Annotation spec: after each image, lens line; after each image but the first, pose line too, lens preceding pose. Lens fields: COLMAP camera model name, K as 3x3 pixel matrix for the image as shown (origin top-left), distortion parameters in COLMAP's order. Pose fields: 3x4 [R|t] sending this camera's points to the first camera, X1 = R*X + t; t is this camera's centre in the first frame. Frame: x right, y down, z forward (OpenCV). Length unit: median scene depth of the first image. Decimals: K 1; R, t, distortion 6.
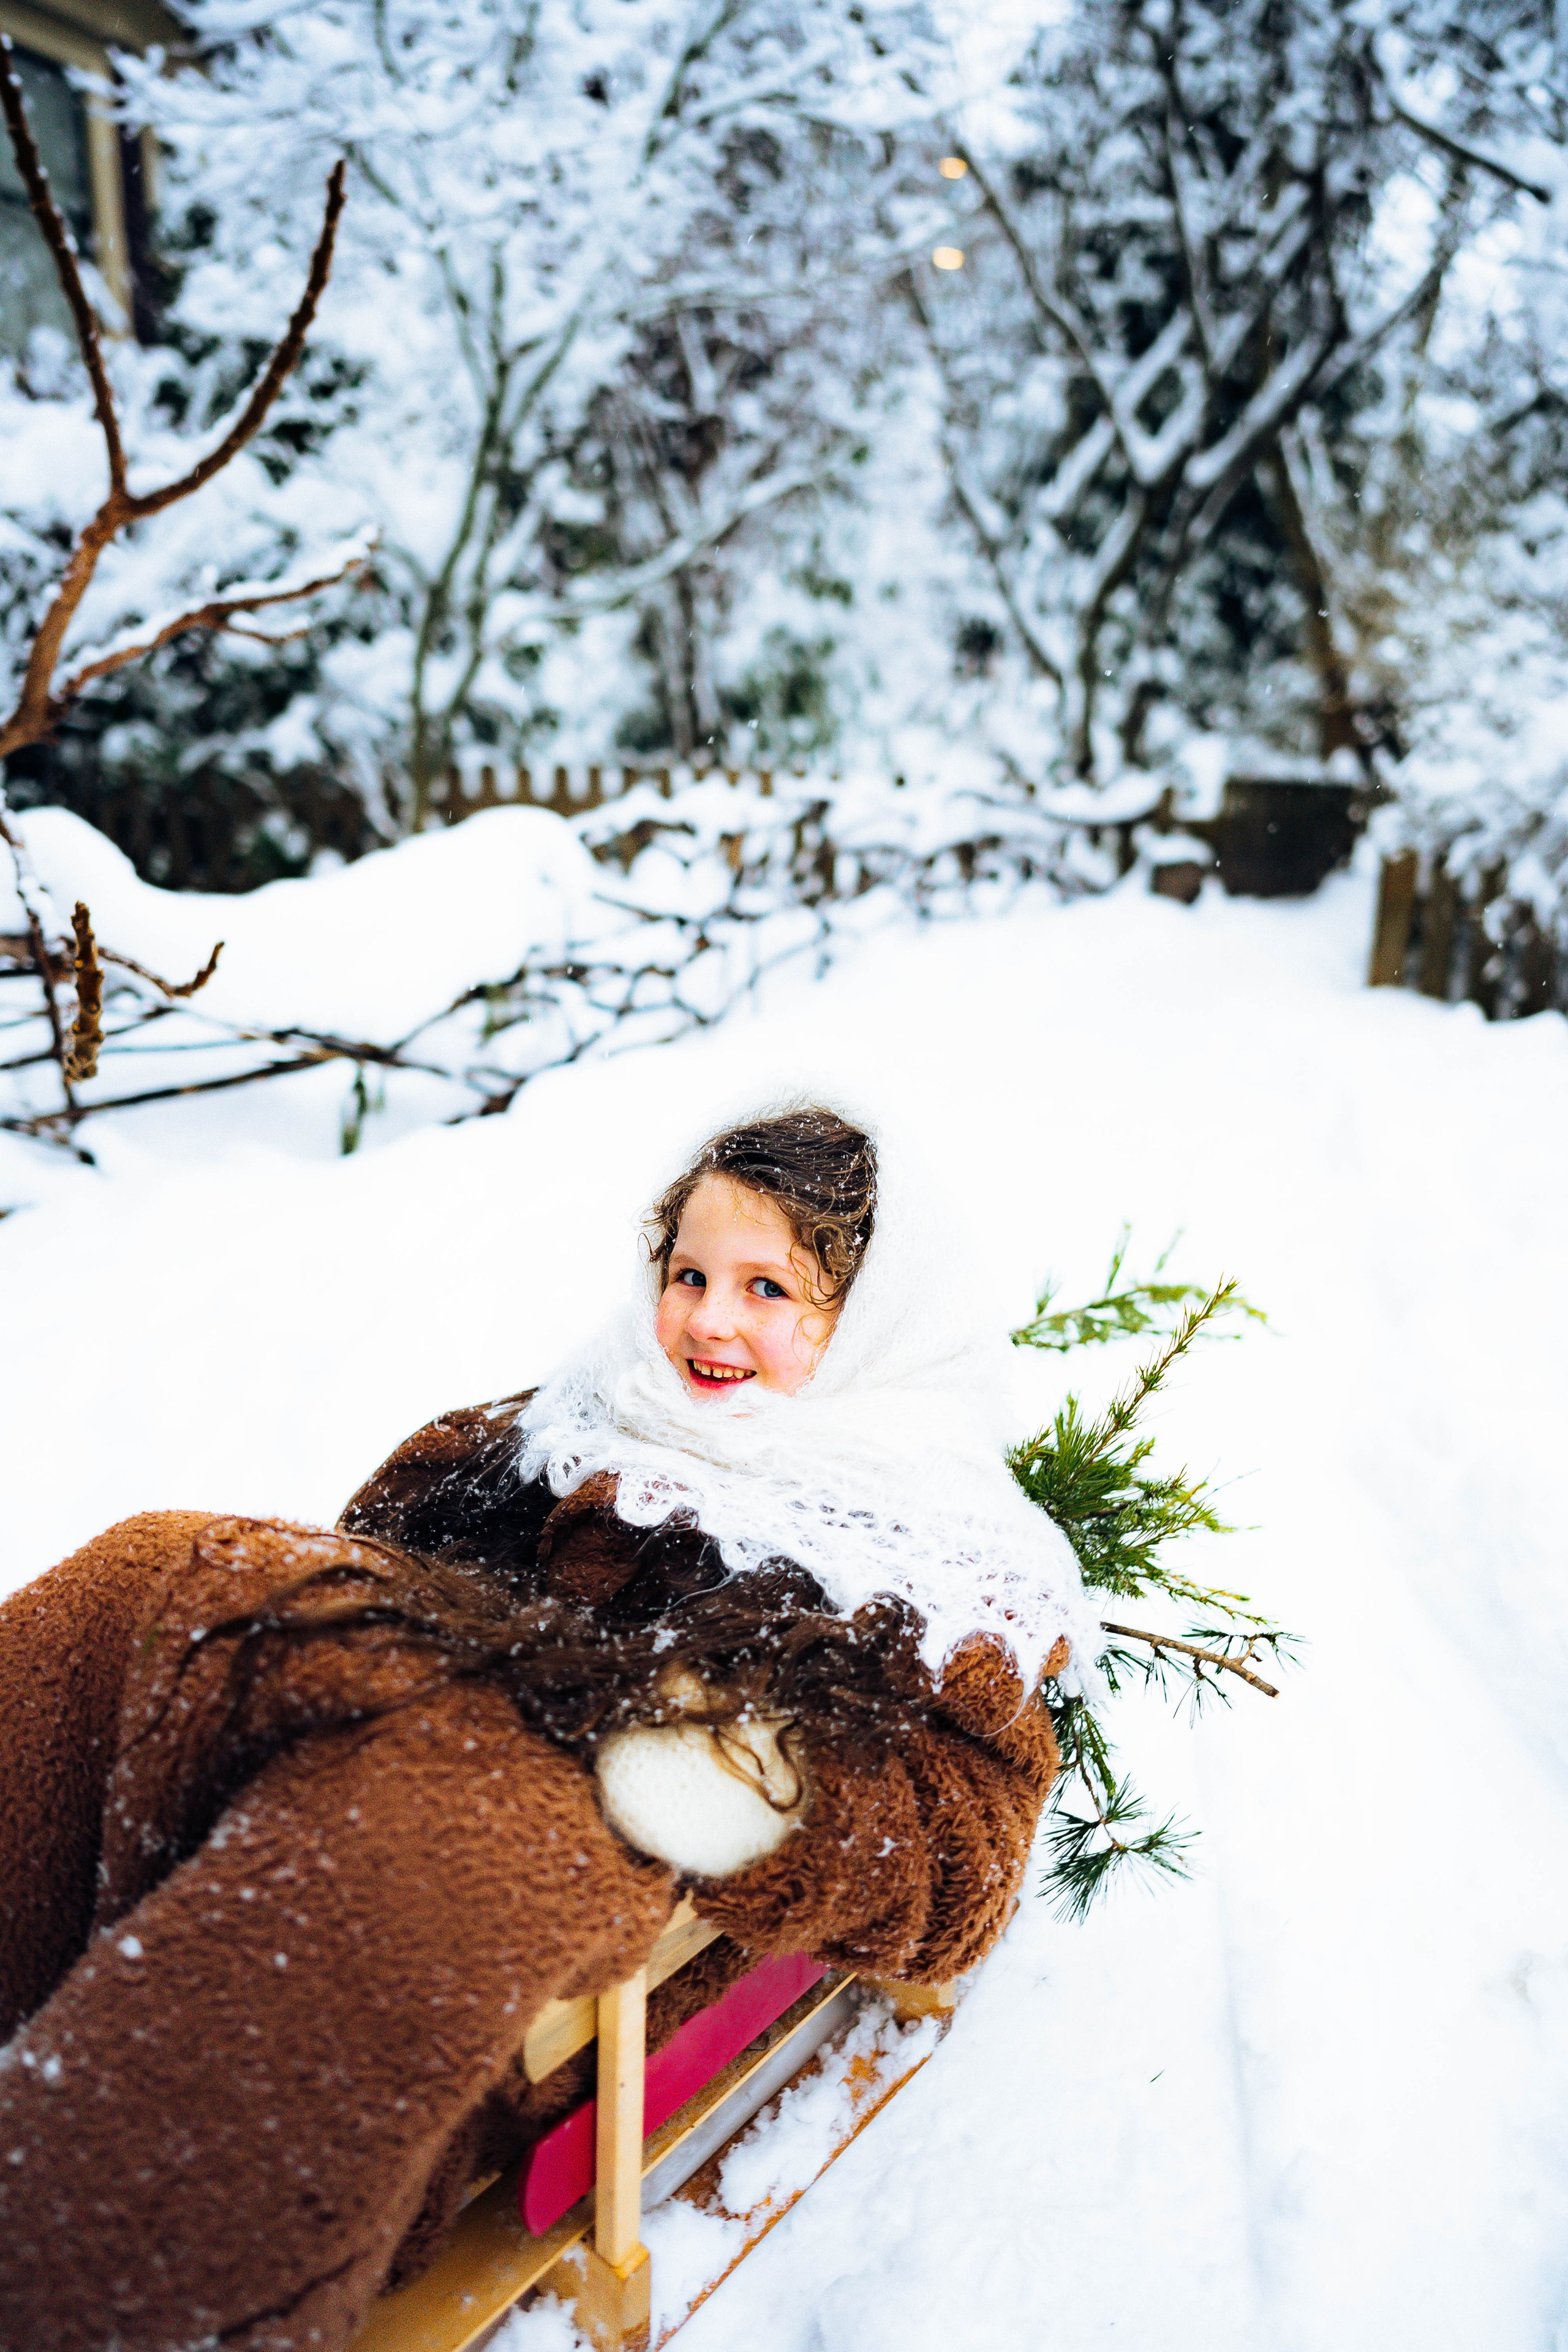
lens RADIAL K [[1530.2, 0, 784.0], [0, 1530.2, 1176.0], [0, 0, 1]] dist [-0.000724, 0.000467]
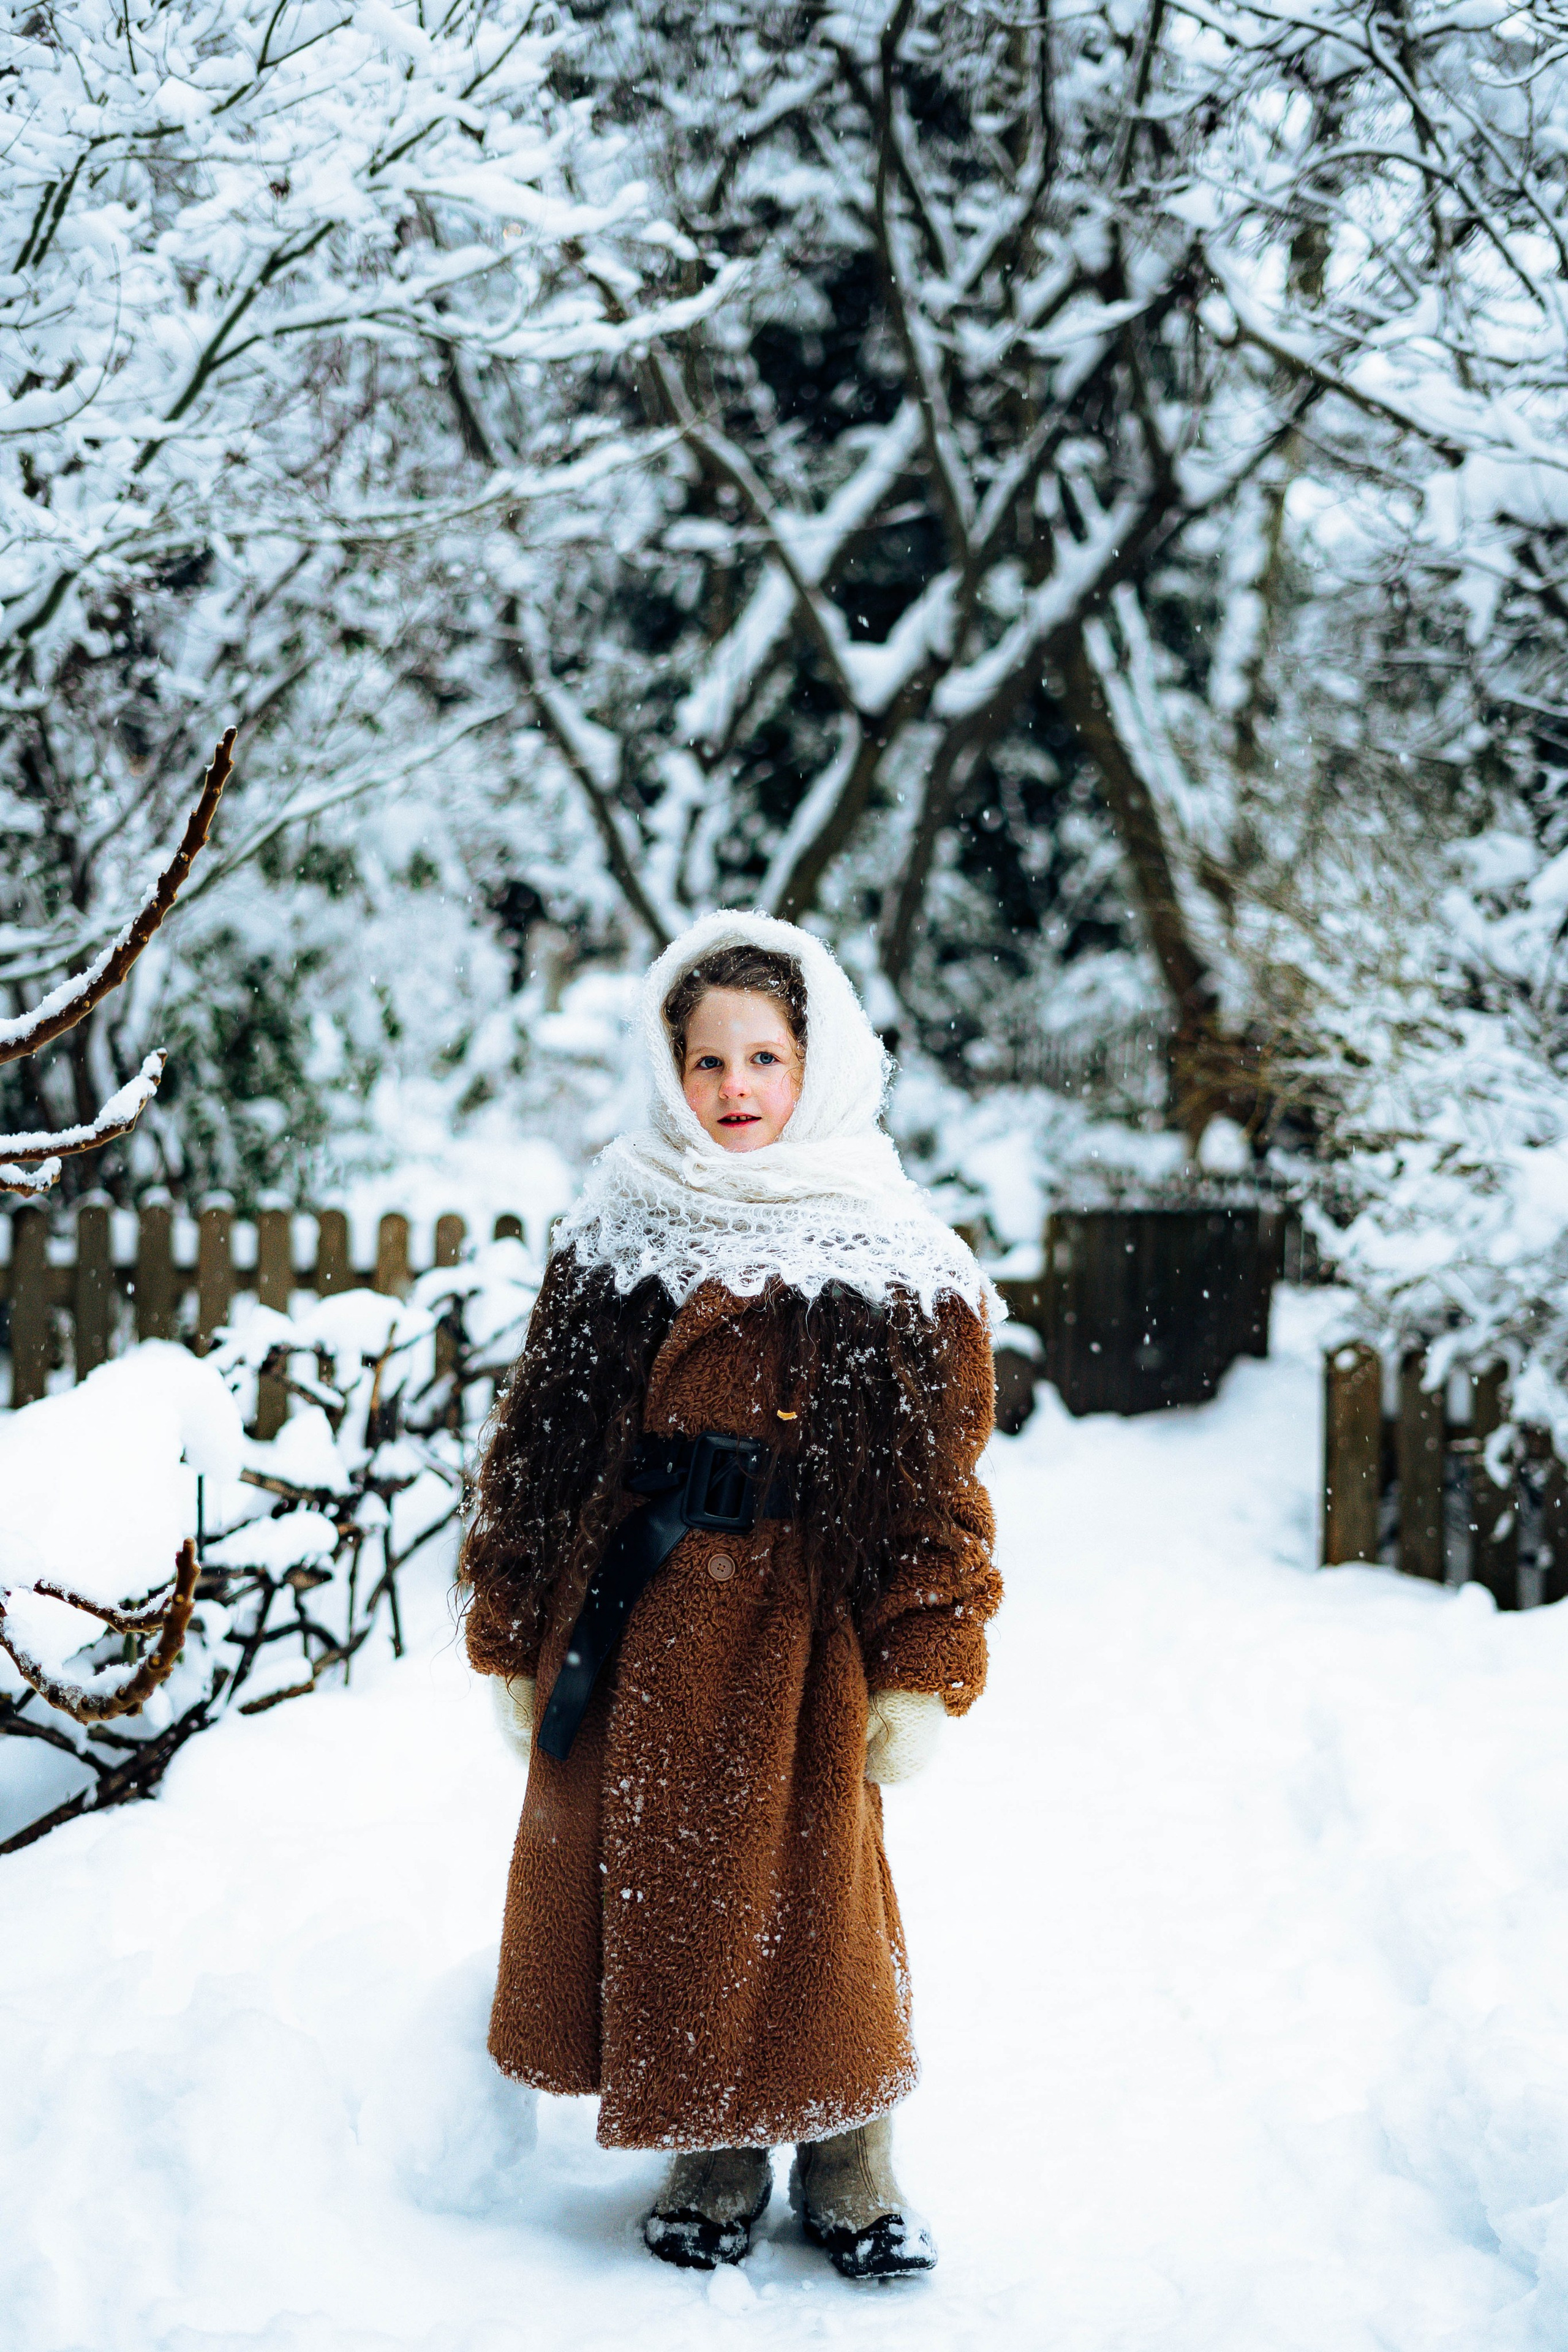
lens RADIAL K [[3366.2, 0, 721.2], [0, 3366.2, 1277.9], [0, 0, 1]] dist [0.004237, -0.011639]
pose [[0.980426, -0.017371, 0.196122, -0.098446], [0.058305, 0.977038, -0.204930, 0.023935], [-0.188058, 0.212354, 0.958926, -0.230466]]
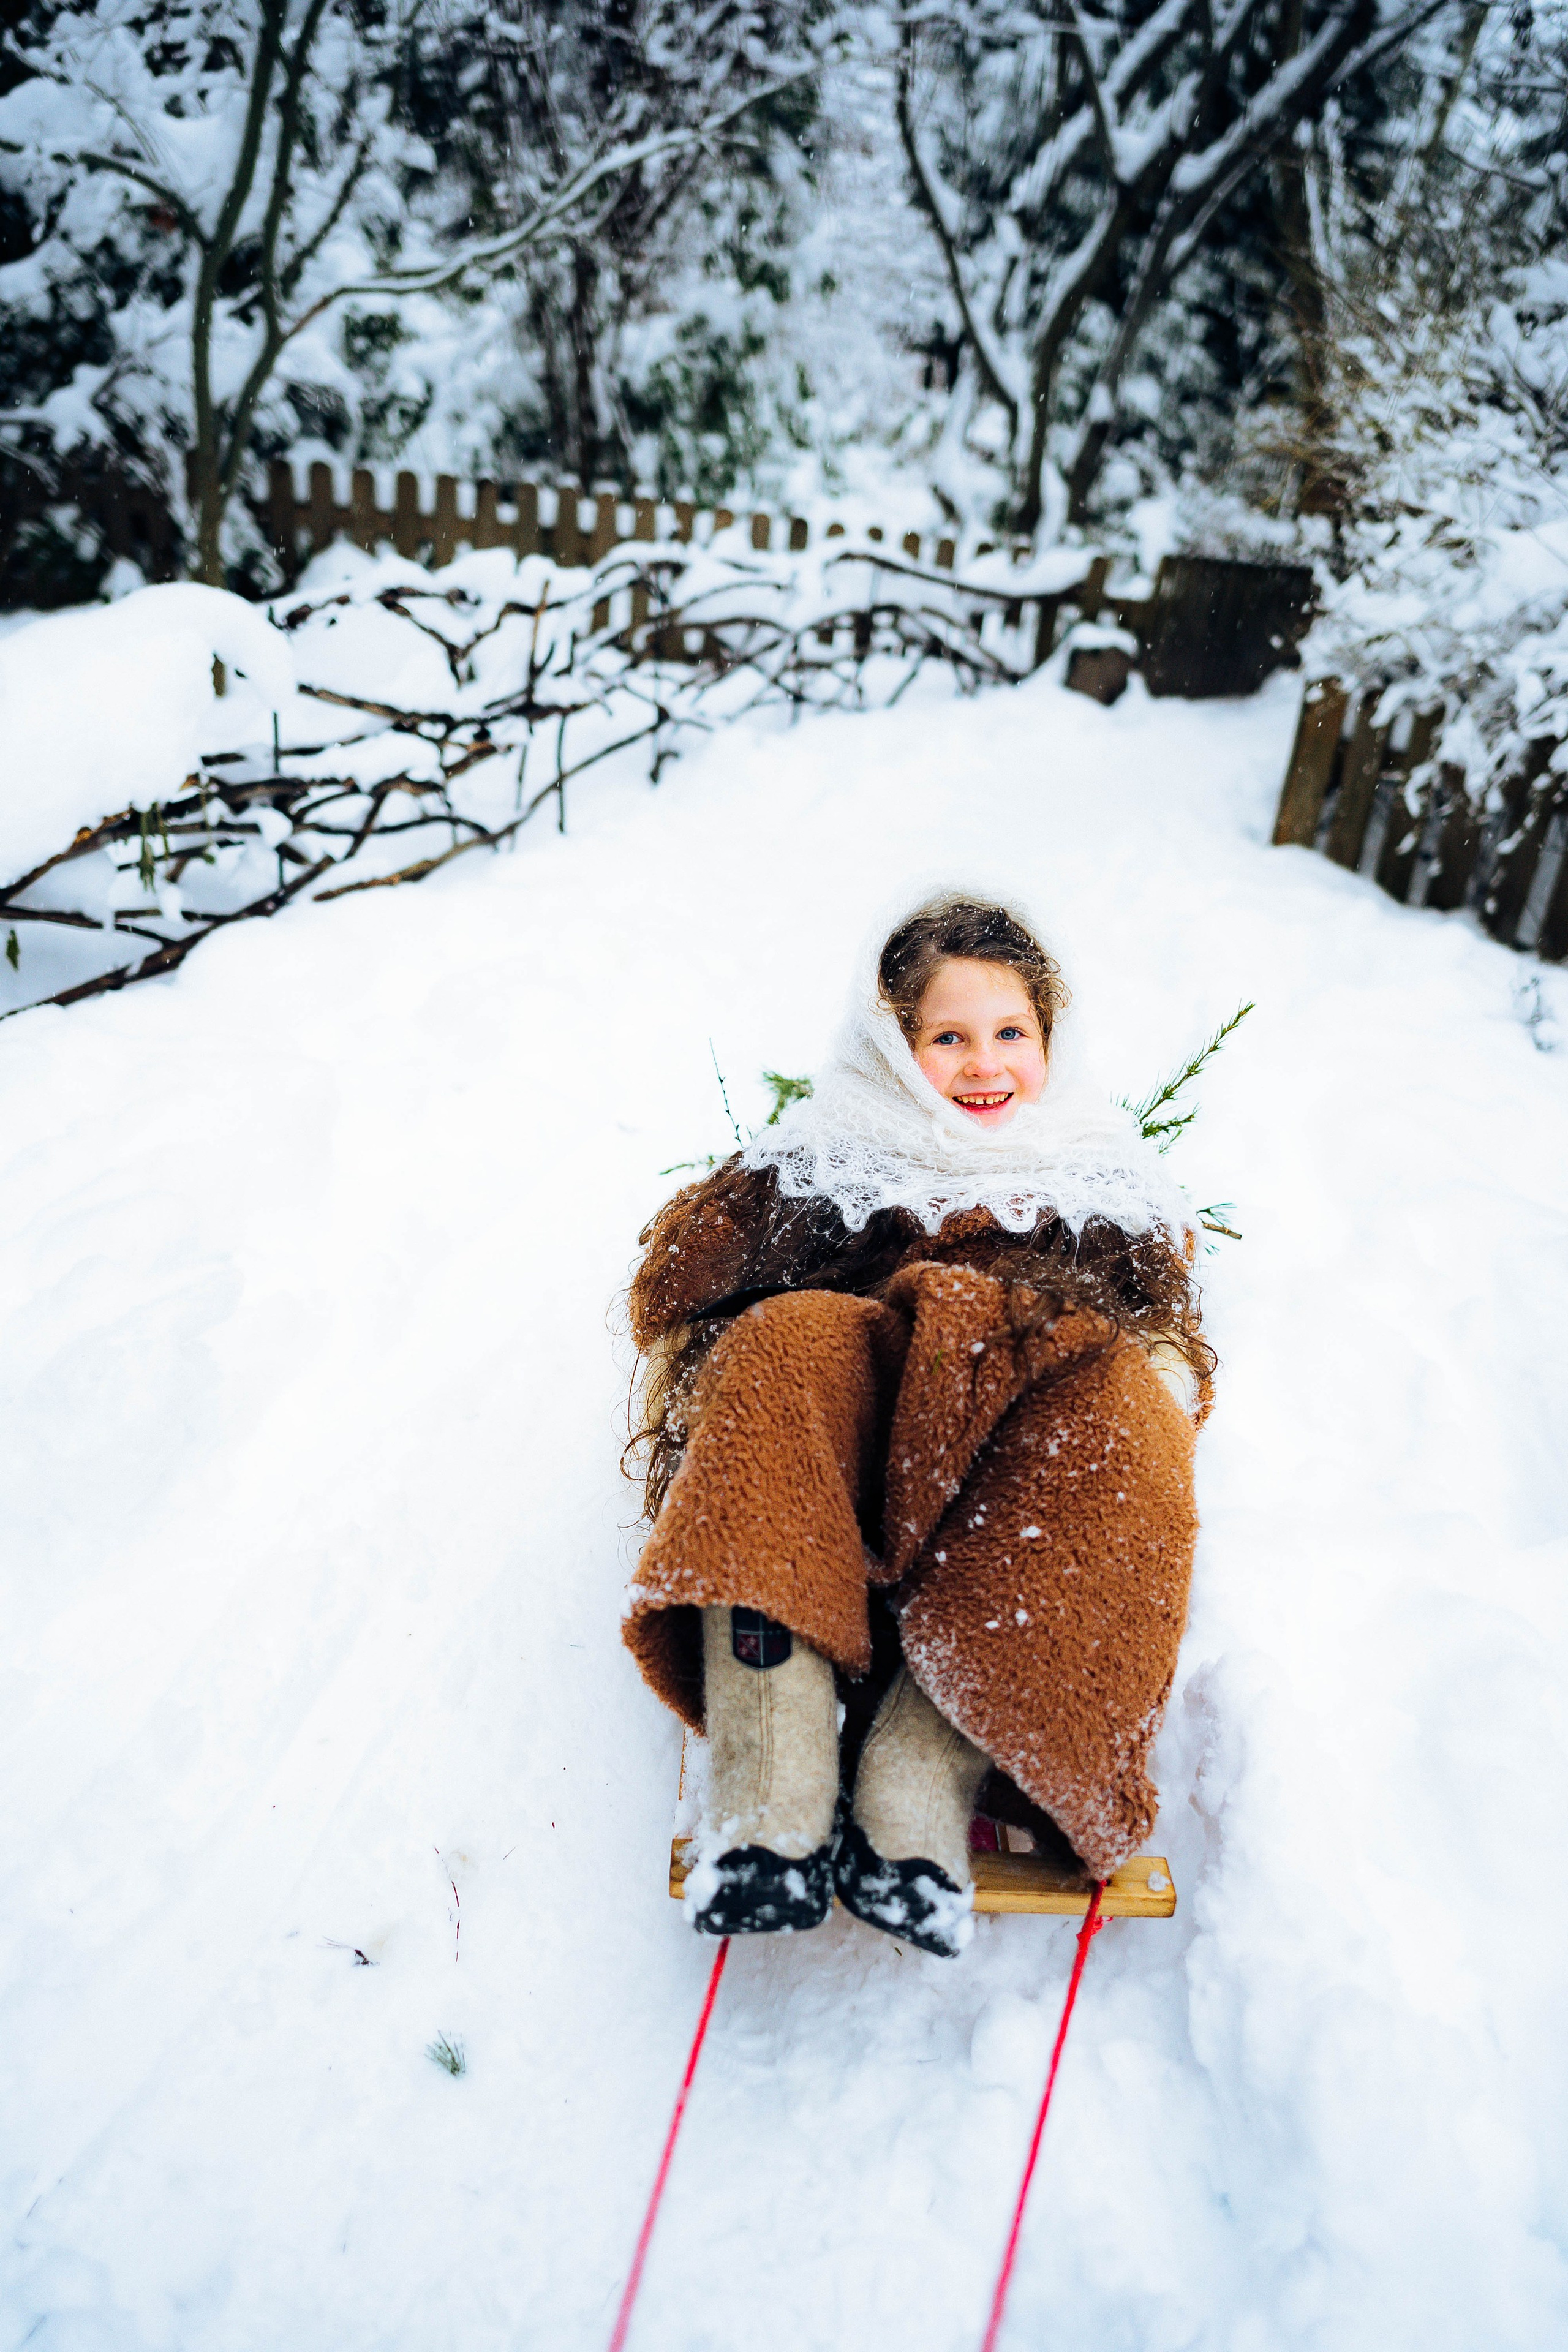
lens RADIAL K [[1530.2, 0, 784.0], [0, 1530.2, 1176.0], [0, 0, 1]] dist [-0.000724, 0.000467]
pose [[0.996261, 0.067459, 0.053979, 0.048101], [-0.075775, 0.982384, 0.170820, -0.045363], [-0.041504, -0.174271, 0.983823, 0.079699]]
